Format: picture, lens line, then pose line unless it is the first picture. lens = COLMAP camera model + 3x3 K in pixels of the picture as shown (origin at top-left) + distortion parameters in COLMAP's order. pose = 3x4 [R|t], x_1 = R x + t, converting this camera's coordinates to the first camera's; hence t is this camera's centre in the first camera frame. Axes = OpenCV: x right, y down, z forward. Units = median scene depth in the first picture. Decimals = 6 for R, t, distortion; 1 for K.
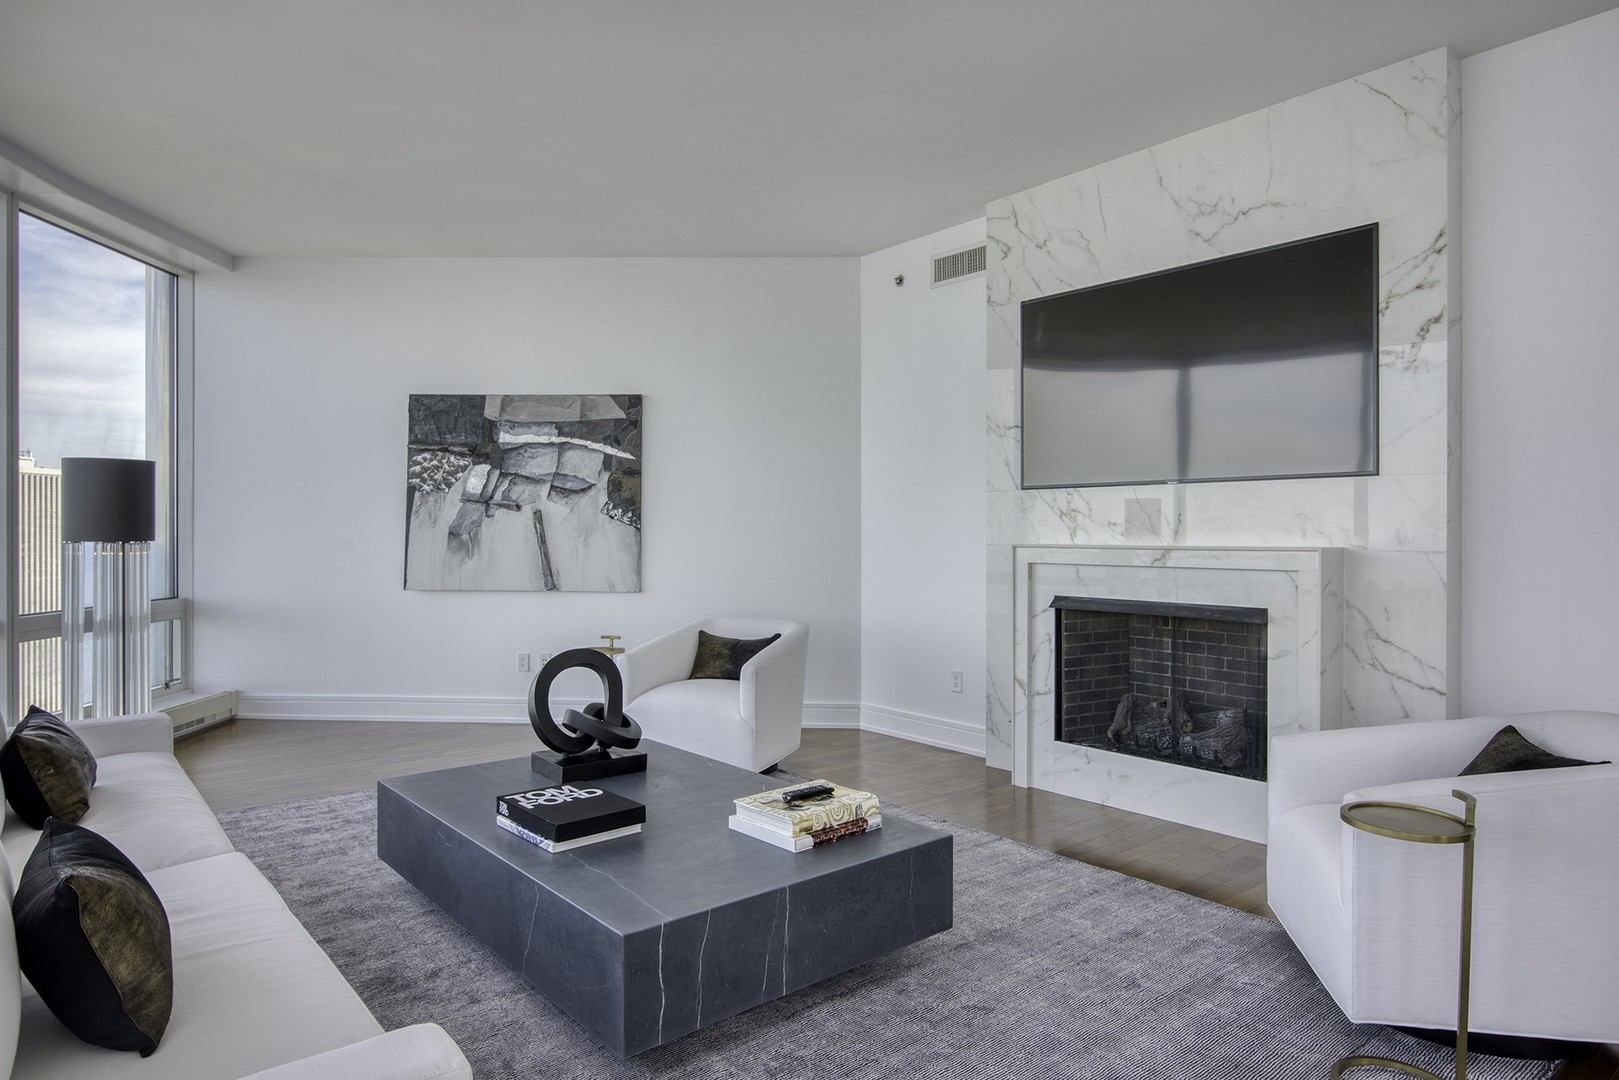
lens RADIAL K [[973.3, 0, 813.7], [0, 973.3, 530.9], [0, 0, 1]] dist [-0.005378, 0.000356]
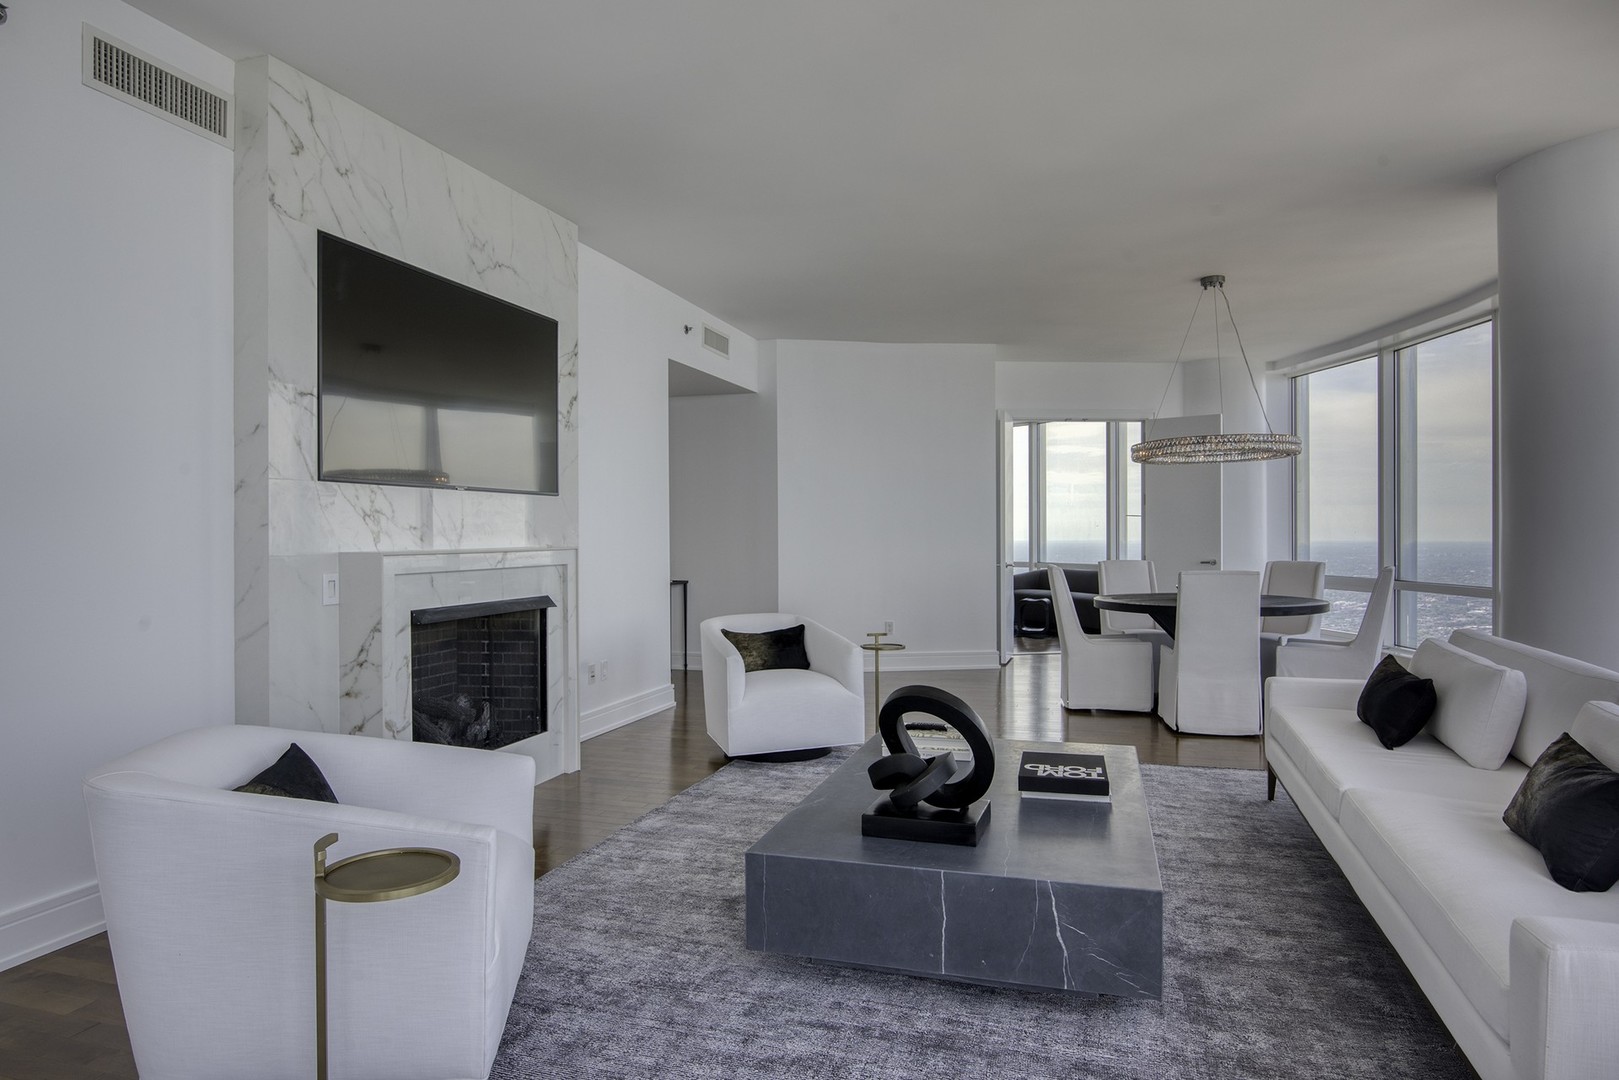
lens RADIAL K [[976.6, 0, 809.5], [0, 976.6, 540.0], [0, 0, 1]] dist [-0.002009, -0.001021]
pose [[-0.534151, -0.002116, 0.845386, -0.503966], [0.004216, 0.999978, 0.005167, 0.000799], [-0.845379, 0.006324, -0.534130, 0.875451]]
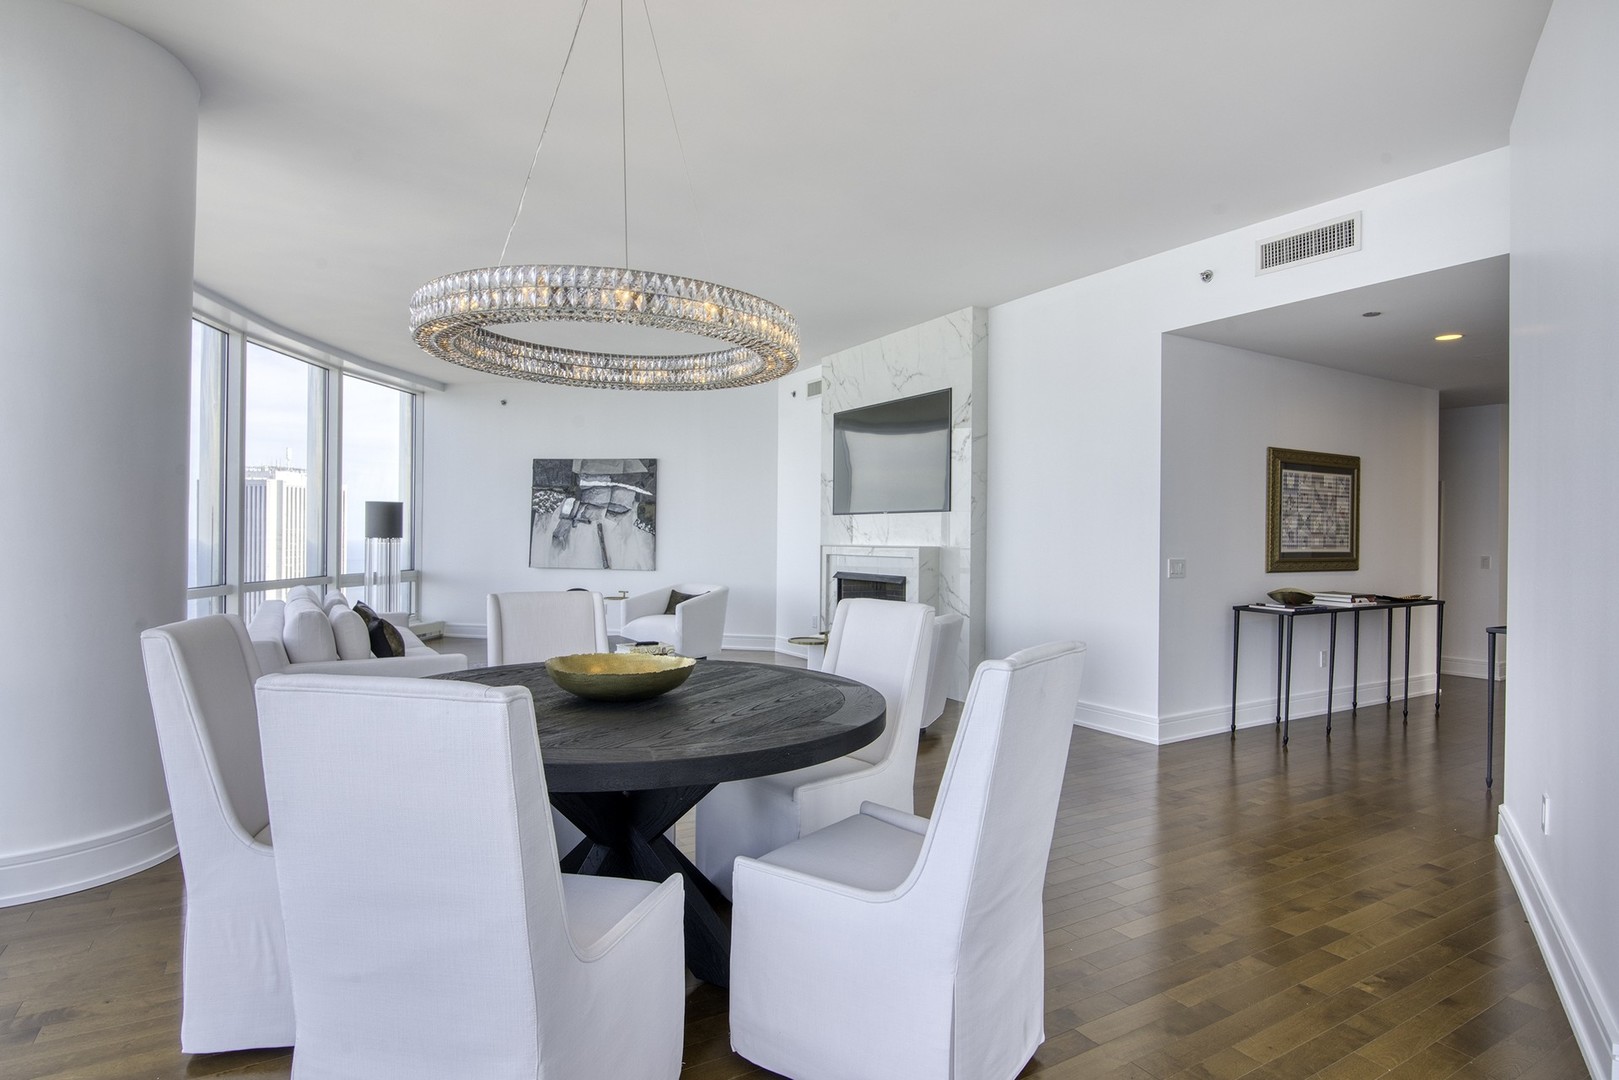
lens RADIAL K [[865.6, 0, 809.5], [0, 865.6, 540.0], [0, 0, 1]] dist [0.000506, -0.000061]
pose [[0.987690, 0.010133, -0.156096, 0.344476], [-0.009919, 0.999949, 0.002146, 0.001430], [0.156110, -0.000571, 0.987740, -0.508702]]
